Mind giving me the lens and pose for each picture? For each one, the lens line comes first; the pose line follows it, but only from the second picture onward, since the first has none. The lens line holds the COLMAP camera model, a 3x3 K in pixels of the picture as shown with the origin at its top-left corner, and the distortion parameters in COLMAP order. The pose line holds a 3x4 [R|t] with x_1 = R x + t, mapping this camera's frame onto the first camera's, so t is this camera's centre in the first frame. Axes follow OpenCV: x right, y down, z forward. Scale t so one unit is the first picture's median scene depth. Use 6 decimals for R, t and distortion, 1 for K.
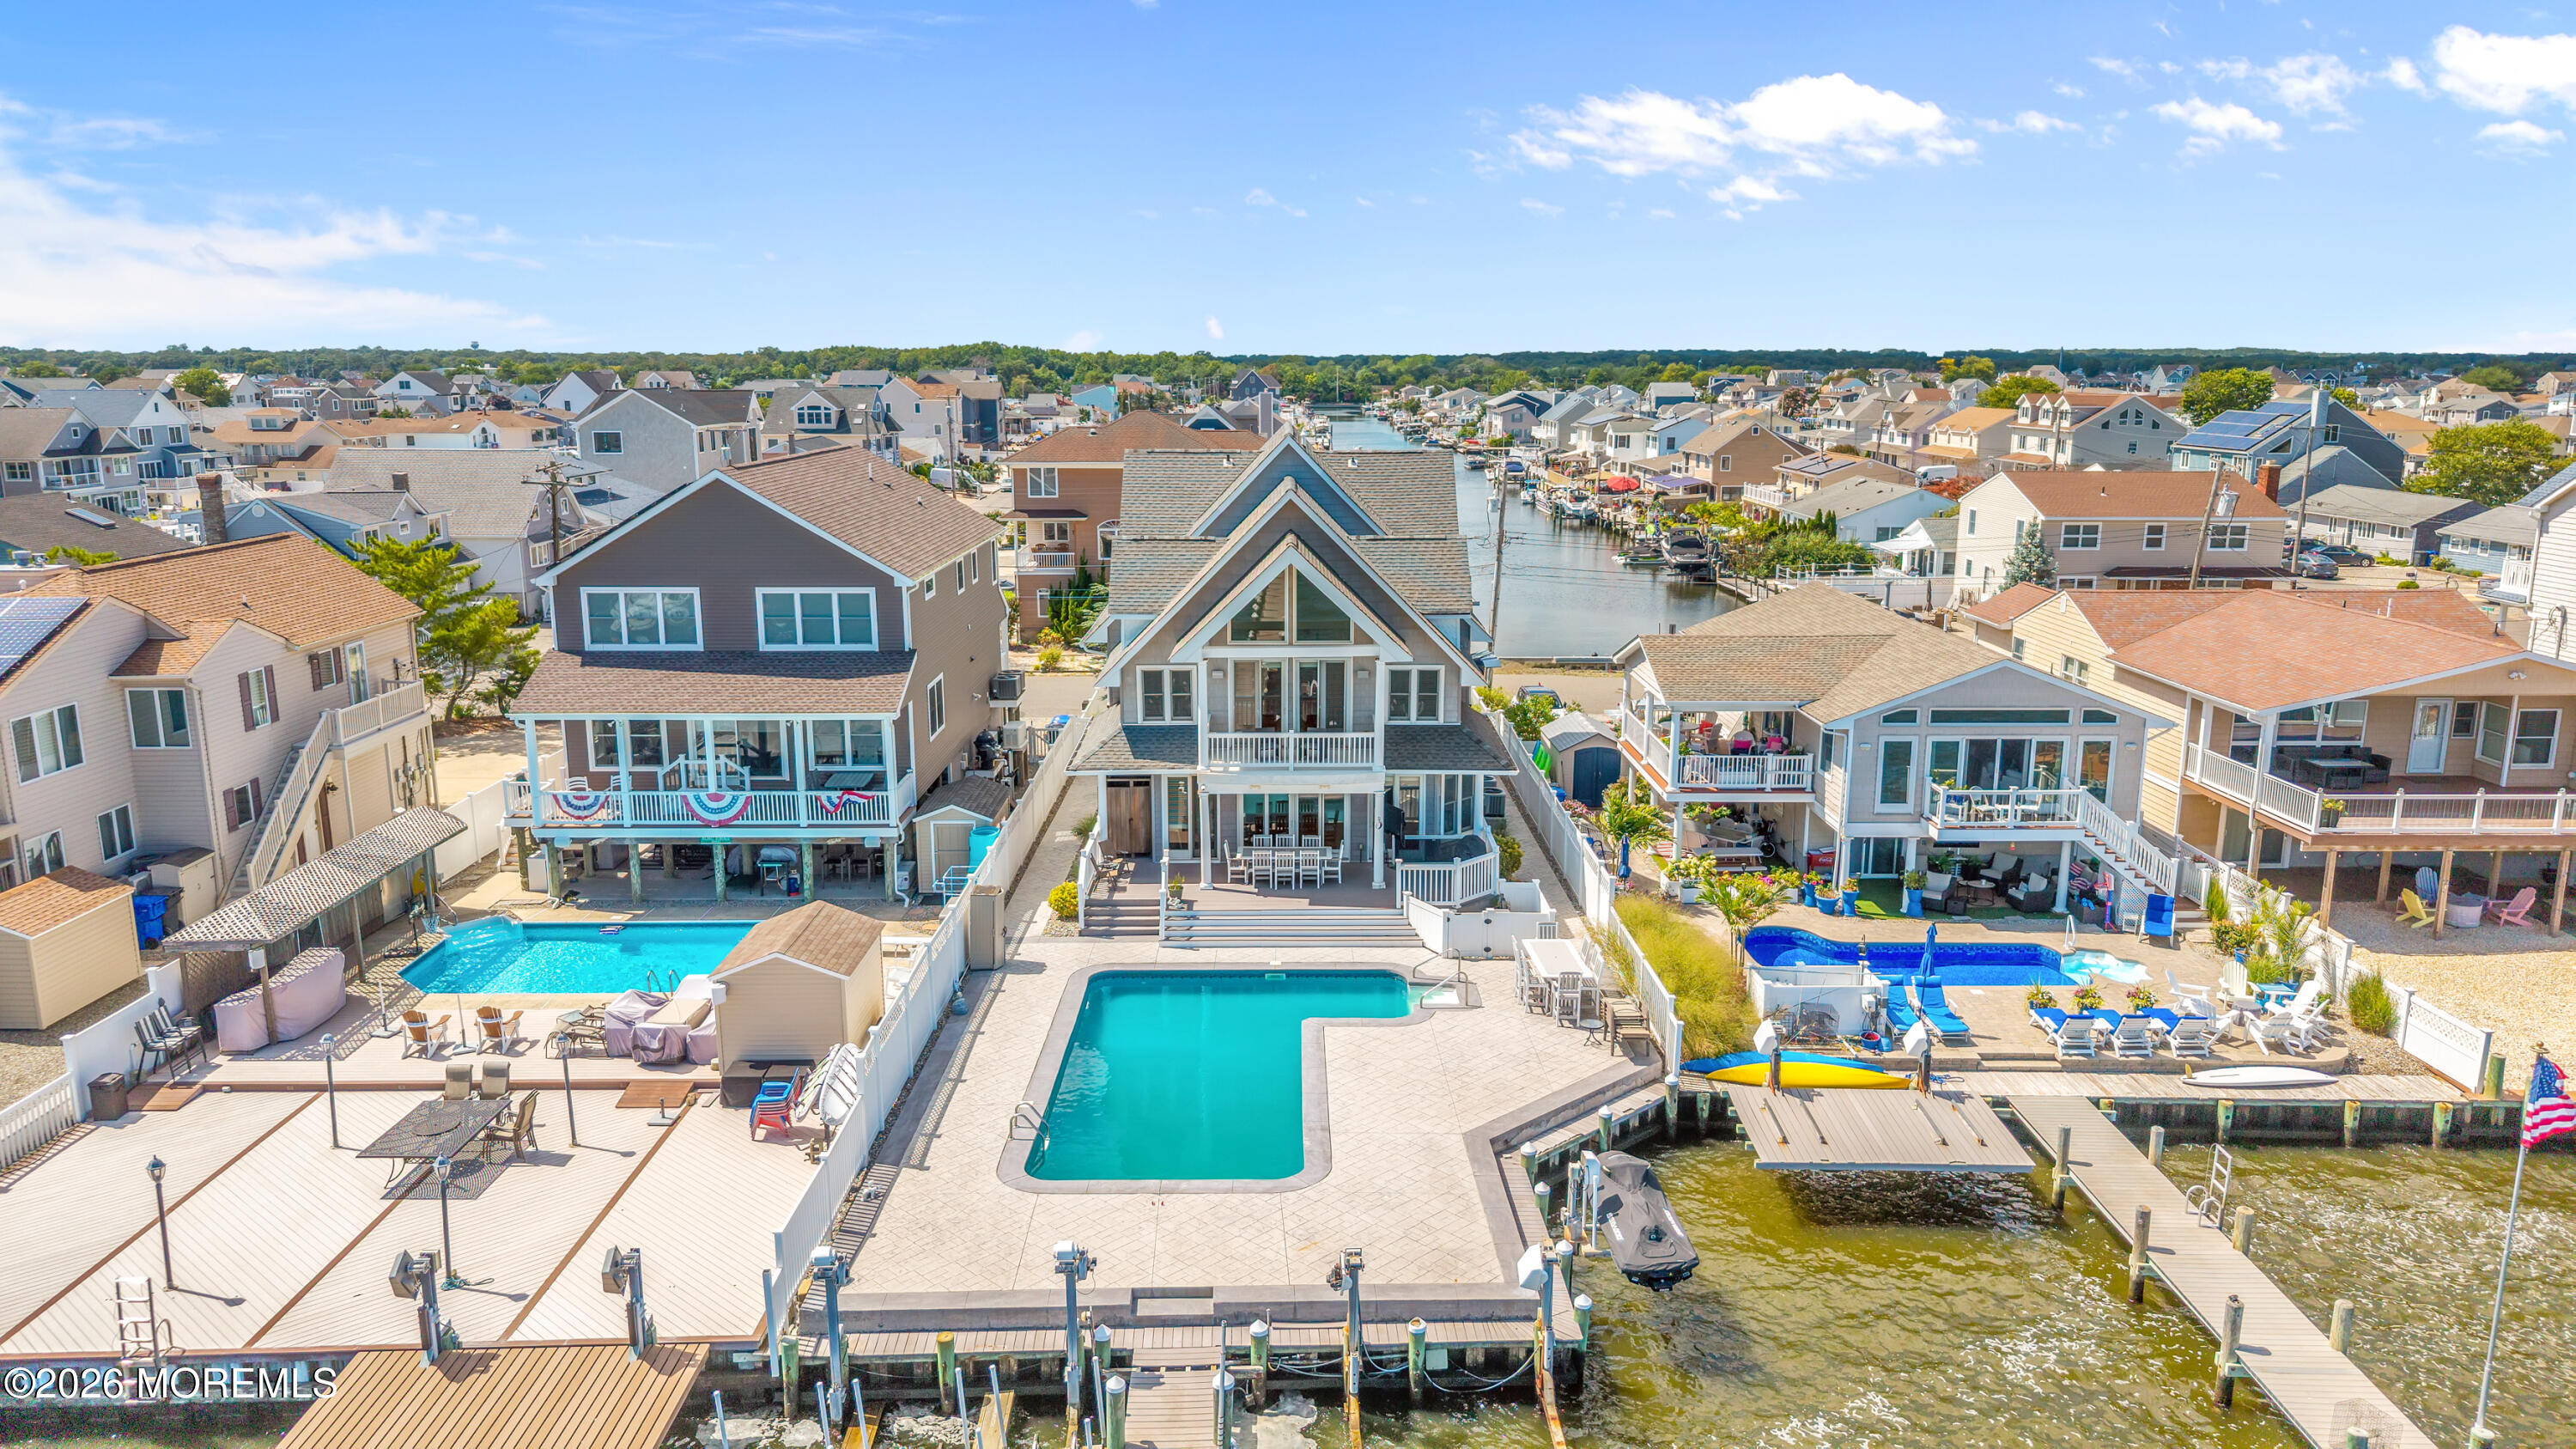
lens RADIAL K [[1721.7, 0, 1288.0], [0, 1721.7, 724.5], [0, 0, 1]] dist [0.009301, -0.005863]
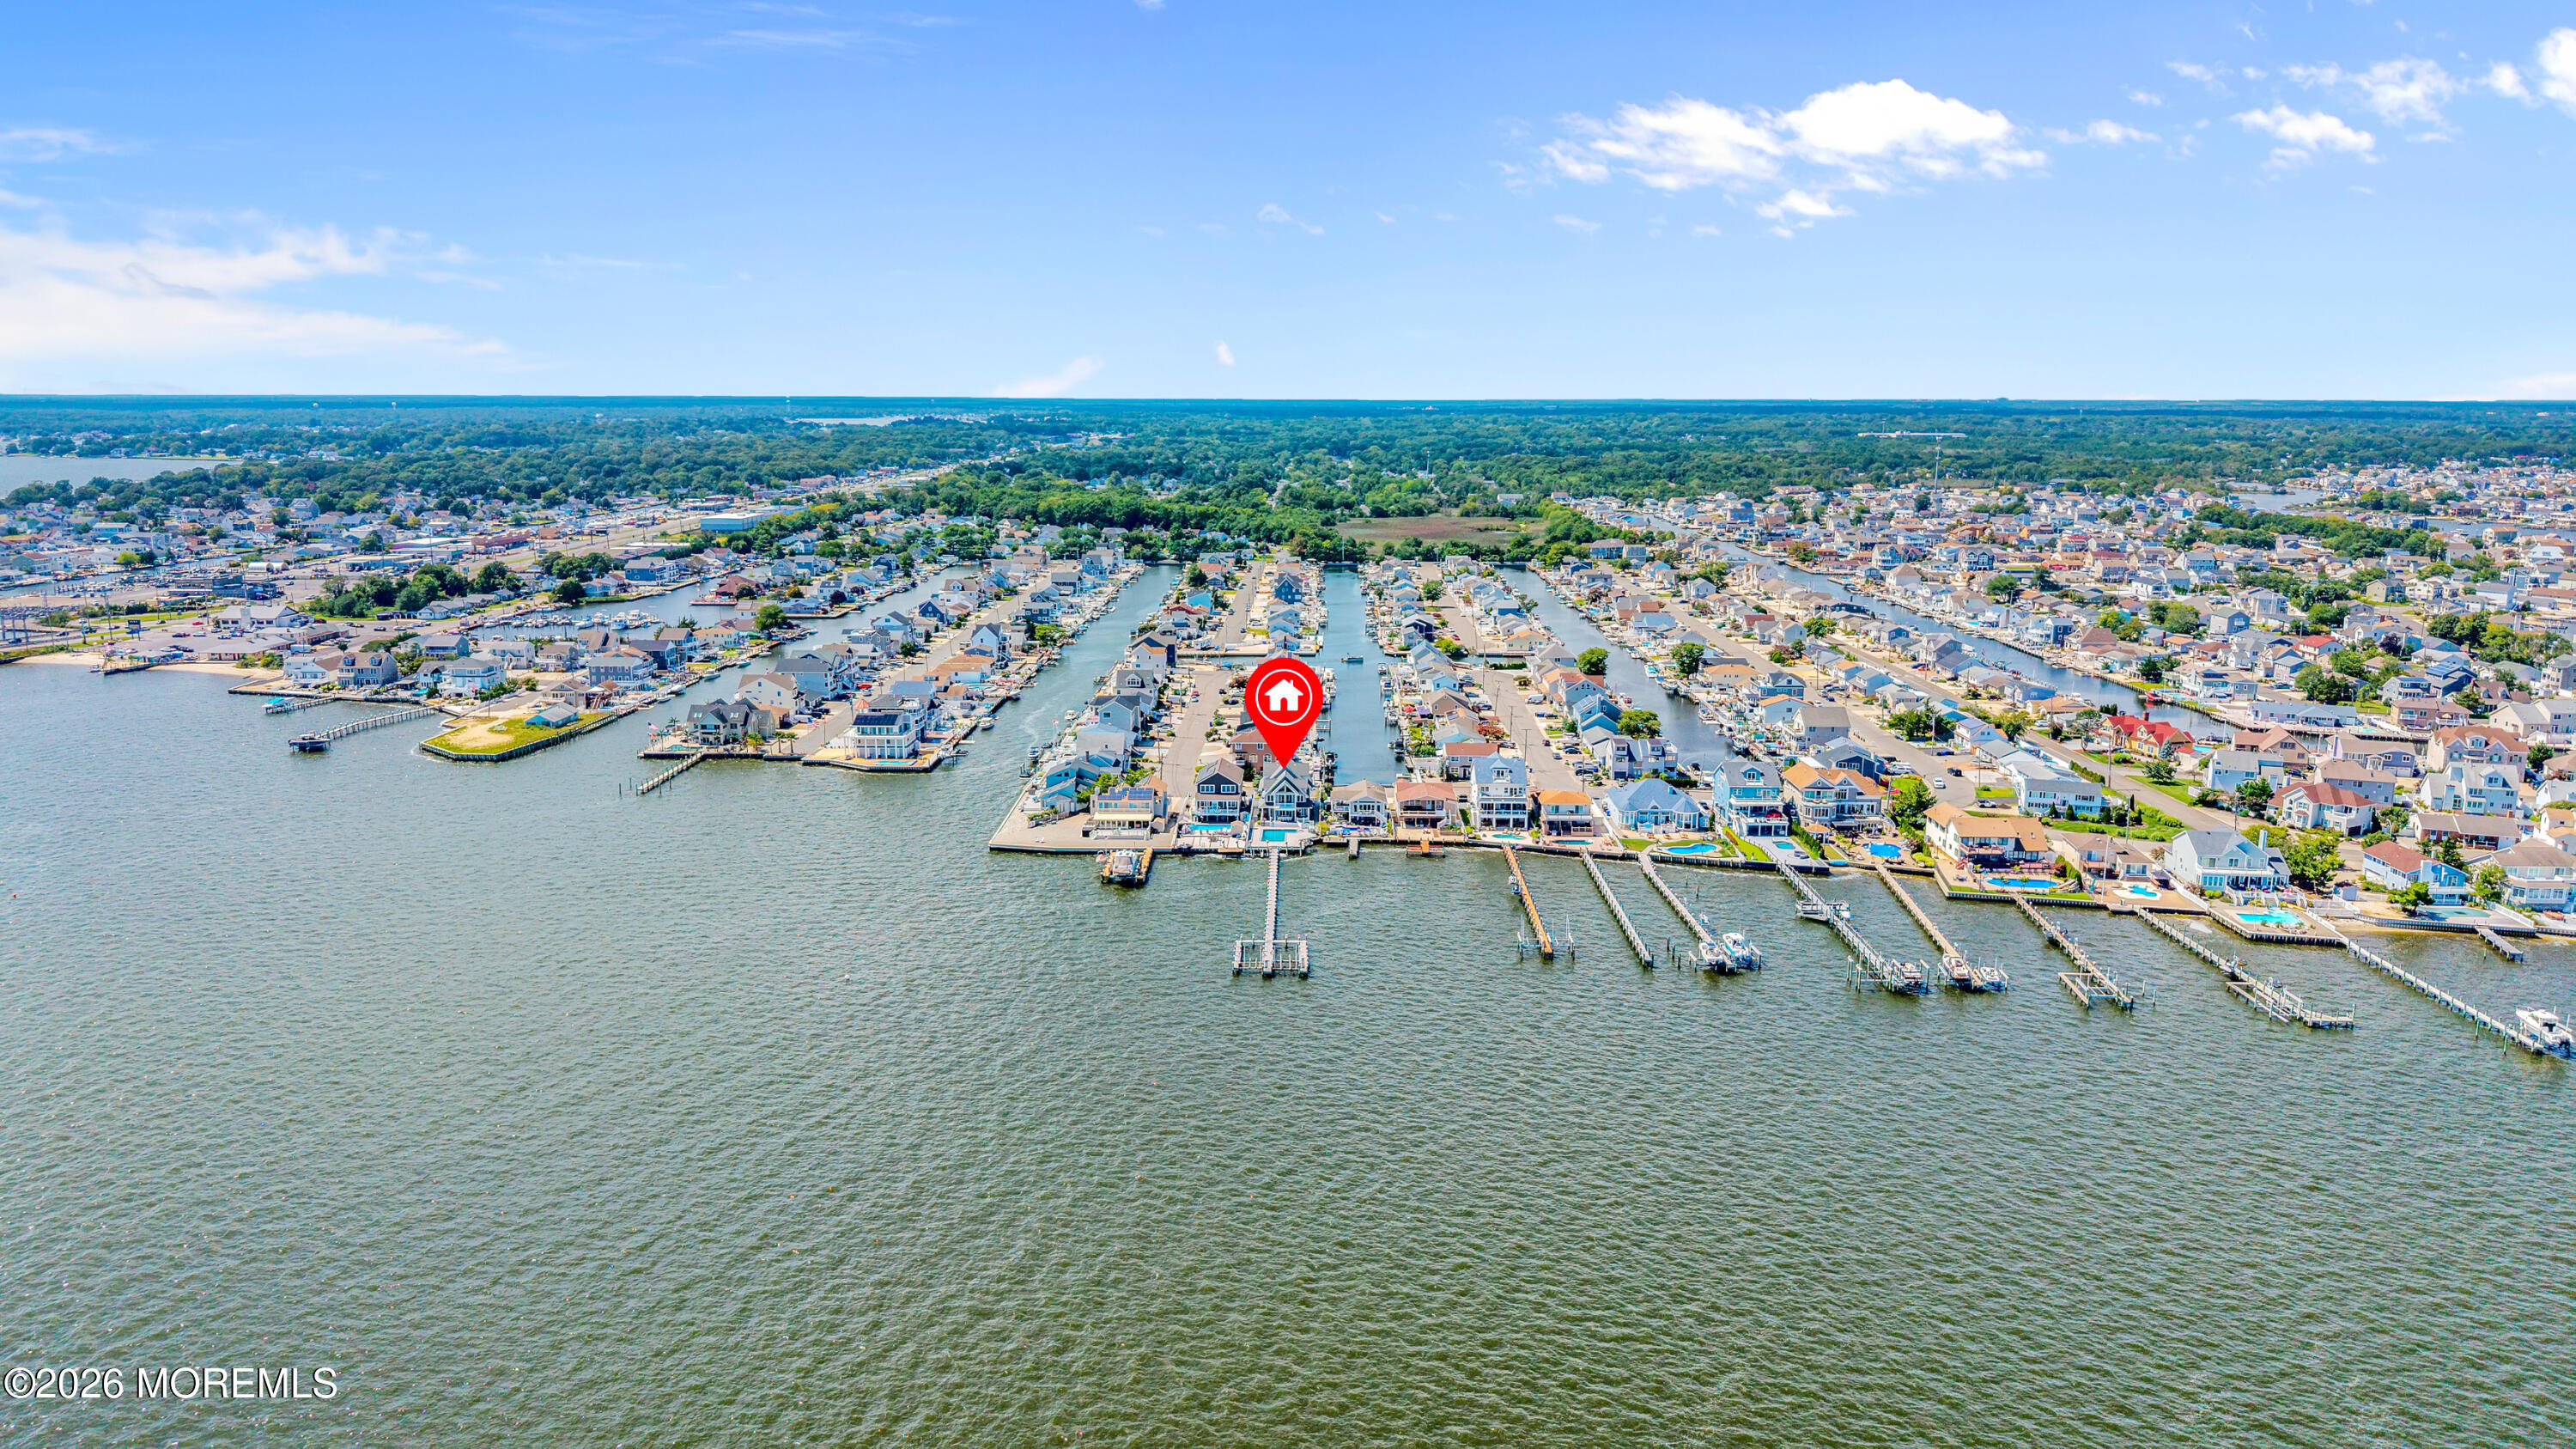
lens RADIAL K [[1721.7, 0, 1288.0], [0, 1721.7, 724.5], [0, 0, 1]] dist [0.009301, -0.005863]
pose [[0.999769, 0.006110, -0.020613, 0.184840], [-0.006609, 0.999684, -0.024235, -0.173219], [0.020458, 0.024366, 0.999494, -7.373801]]
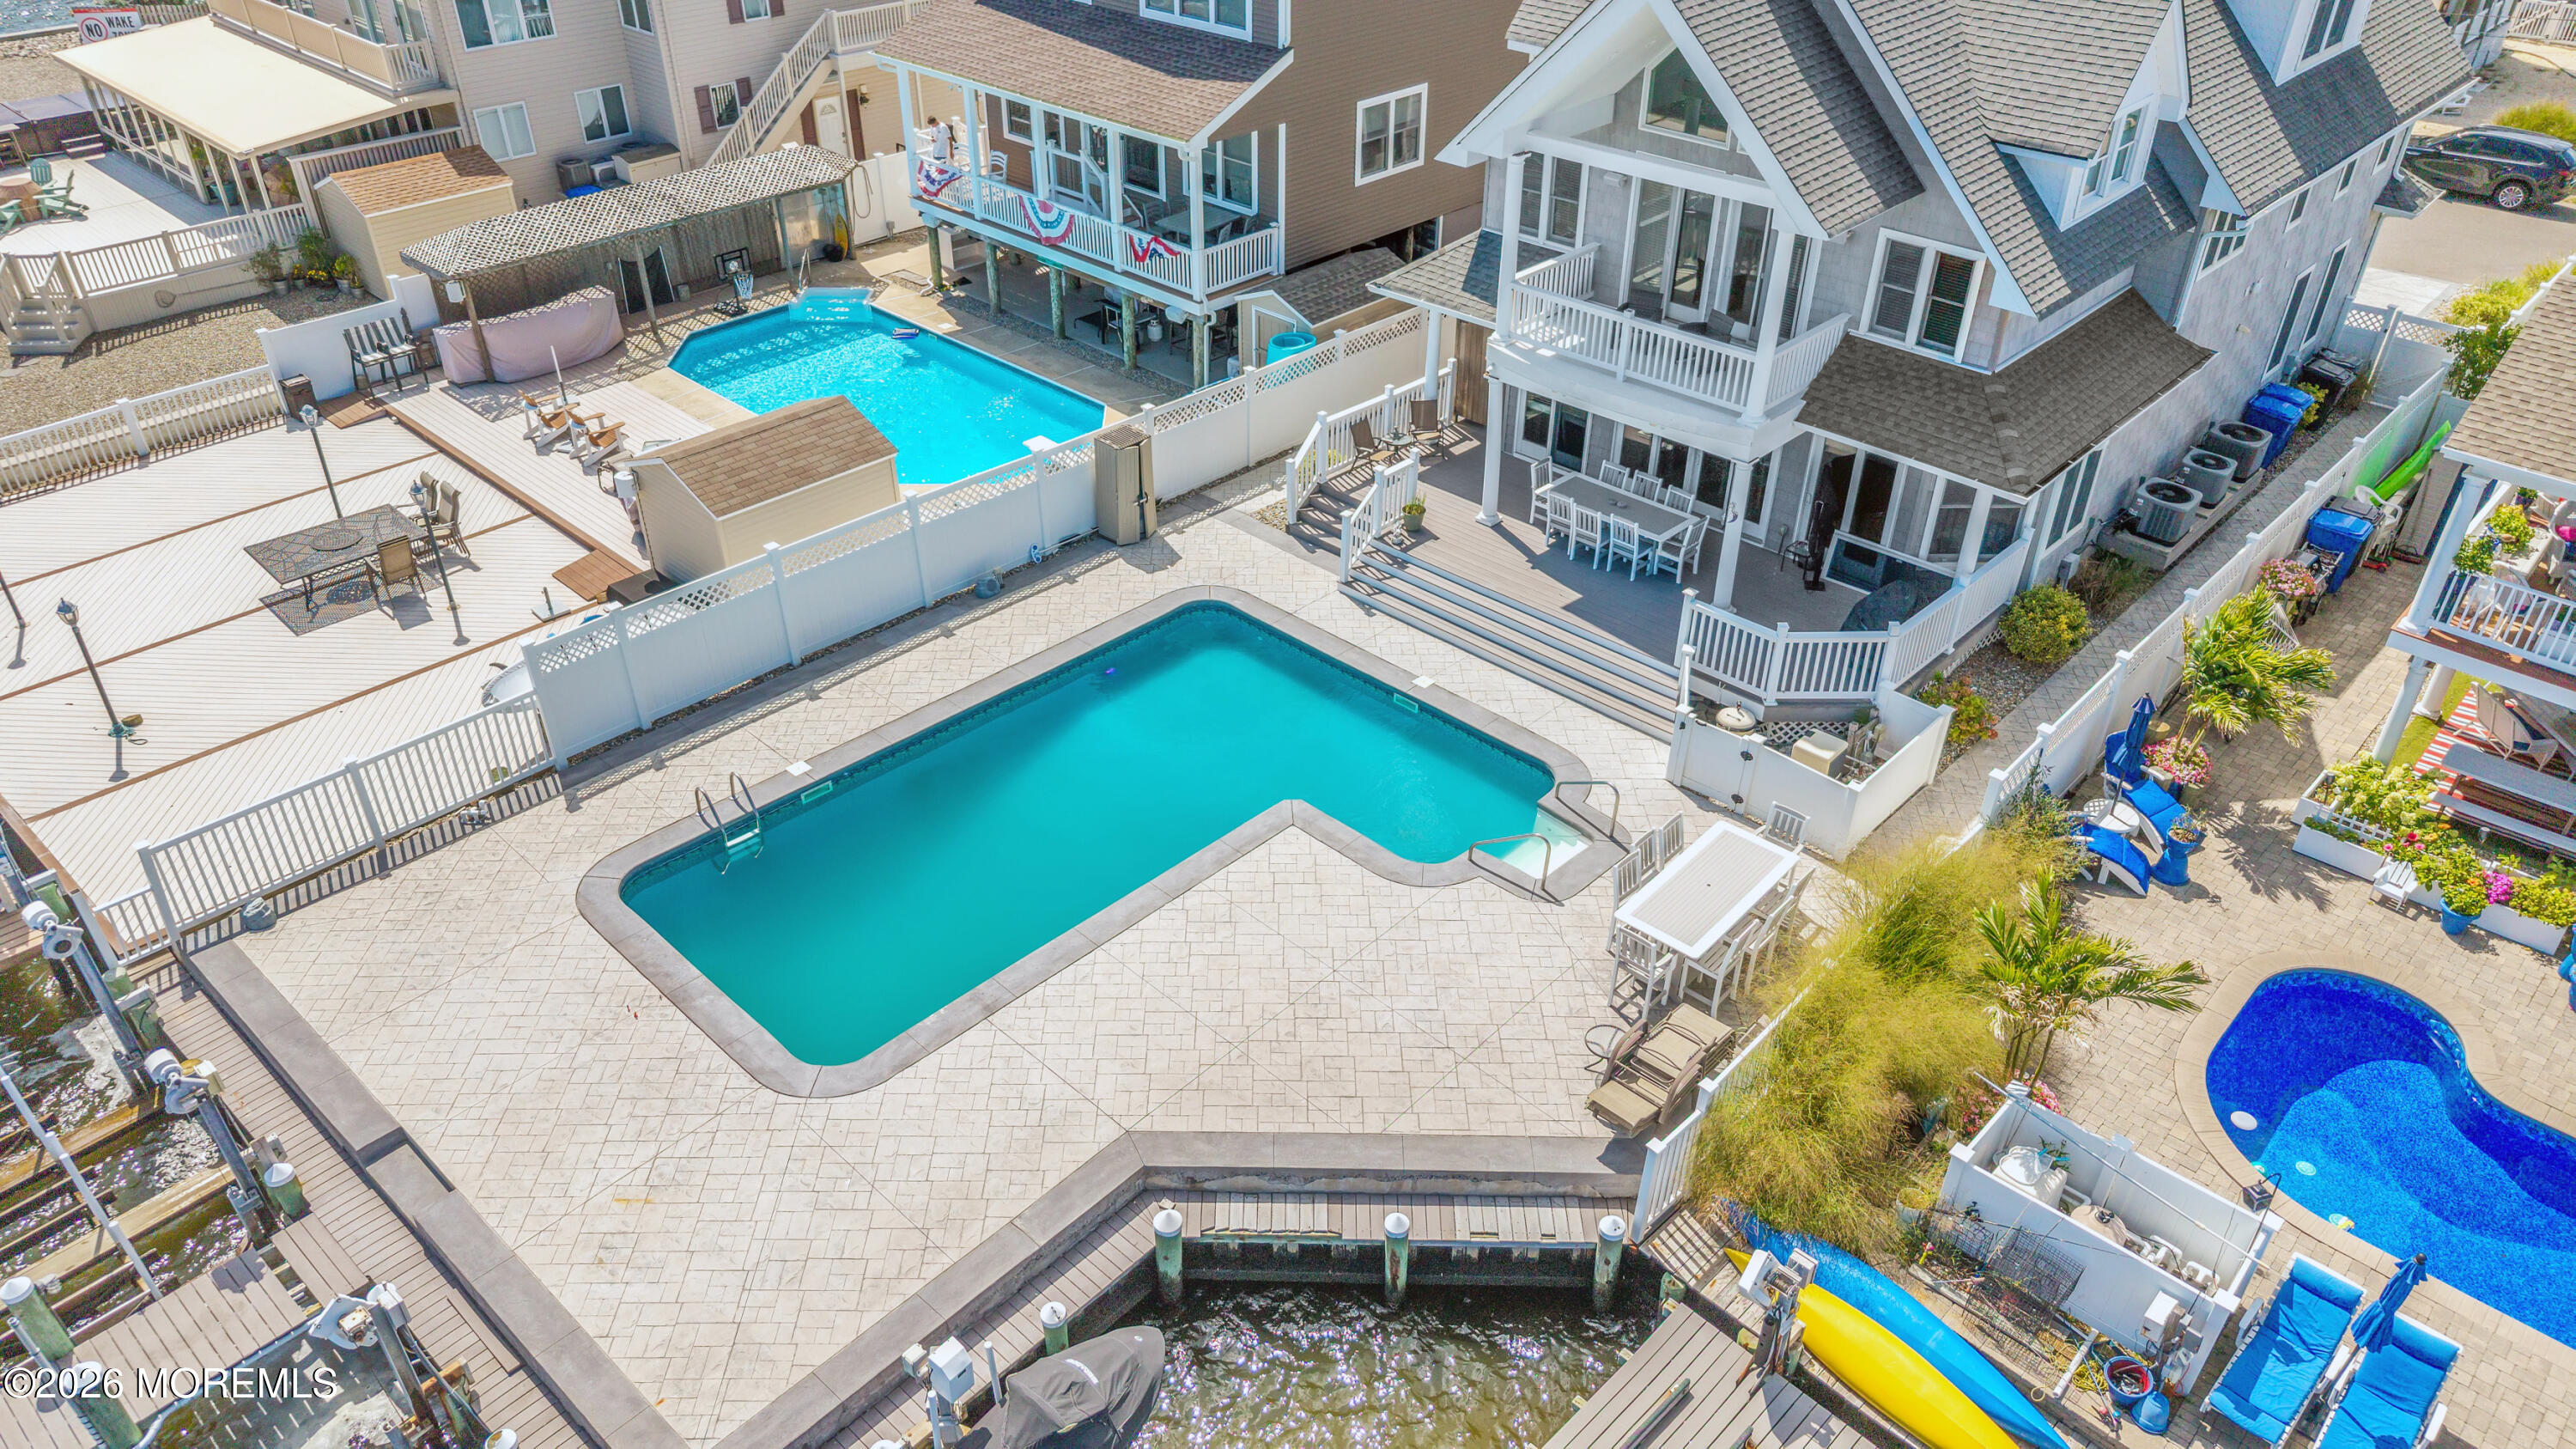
lens RADIAL K [[1721.7, 0, 1288.0], [0, 1721.7, 724.5], [0, 0, 1]] dist [0.009301, -0.005863]
pose [[0.718593, 0.392923, -0.573790, 0.295338], [-0.149071, 0.892939, 0.424780, -0.098183], [0.679265, -0.219709, 0.700233, 0.466099]]
